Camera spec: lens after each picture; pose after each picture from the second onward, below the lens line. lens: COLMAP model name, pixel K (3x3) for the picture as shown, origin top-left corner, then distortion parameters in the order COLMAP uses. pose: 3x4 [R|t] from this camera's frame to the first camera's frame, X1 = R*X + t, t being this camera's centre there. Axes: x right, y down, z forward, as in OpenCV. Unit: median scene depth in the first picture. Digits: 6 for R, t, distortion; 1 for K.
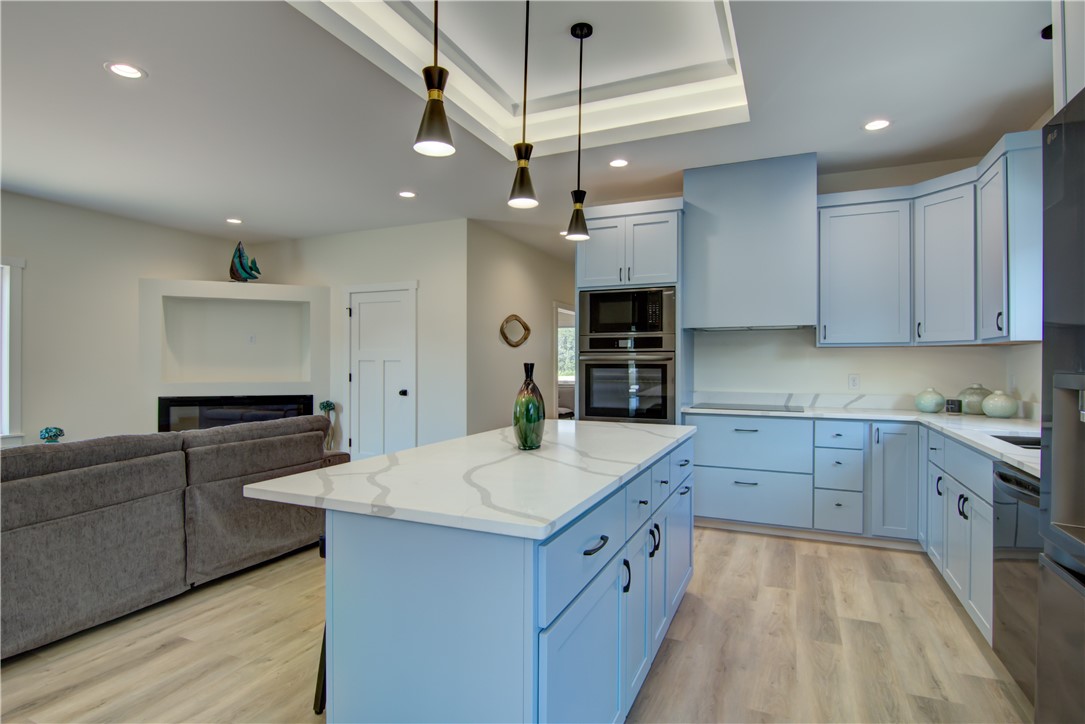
lens RADIAL K [[551.0, 0, 531.1], [0, 551.0, 362.5], [0, 0, 1]] dist [-0.000911, -0.012461]
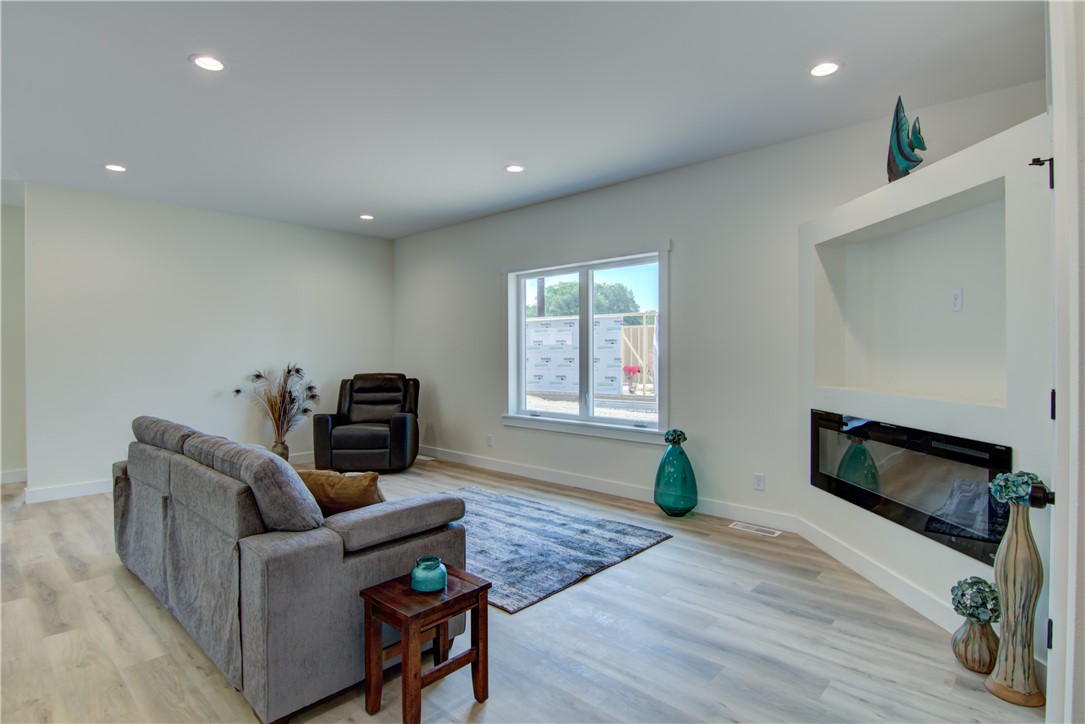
lens RADIAL K [[566.9, 0, 540.9], [0, 566.9, 356.5], [0, 0, 1]] dist [0.003368, -0.010993]
pose [[-0.320660, 0.005087, -0.947181, 0.040792], [0.006821, 0.999972, 0.003061, -0.001552], [0.947170, -0.005480, -0.320686, 1.374222]]
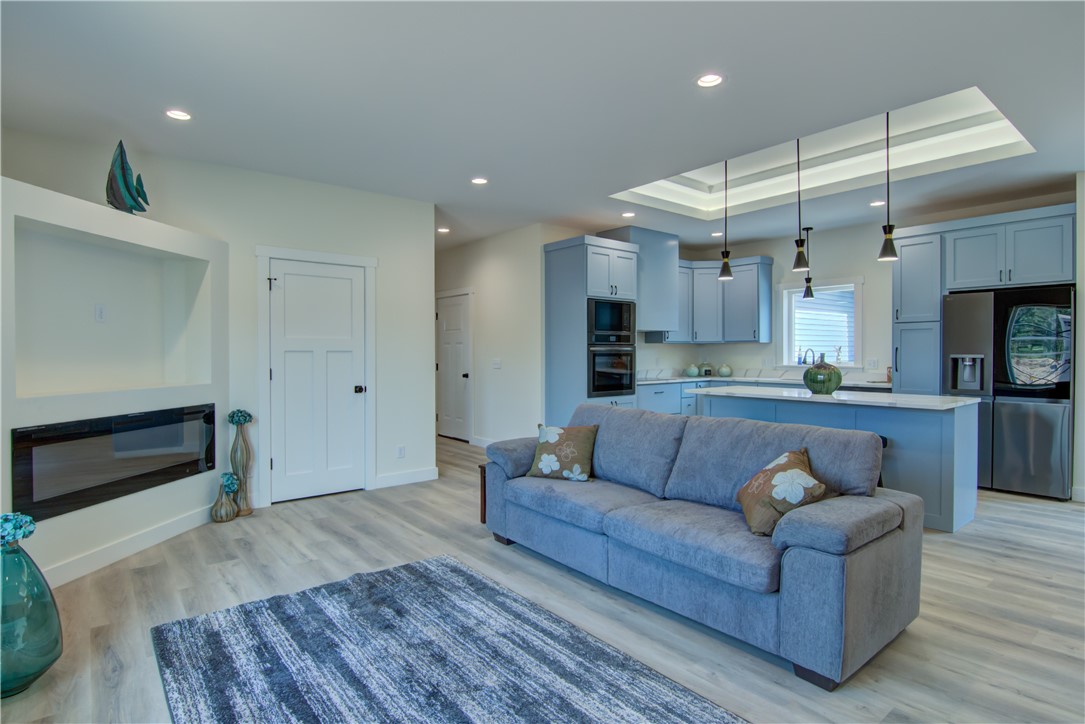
lens RADIAL K [[566.9, 0, 540.9], [0, 566.9, 356.5], [0, 0, 1]] dist [0.003368, -0.010993]
pose [[0.447648, -0.010700, 0.894146, -1.359082], [0.002298, 0.999939, 0.010815, -0.005835], [-0.894207, -0.002787, 0.447645, 0.570759]]
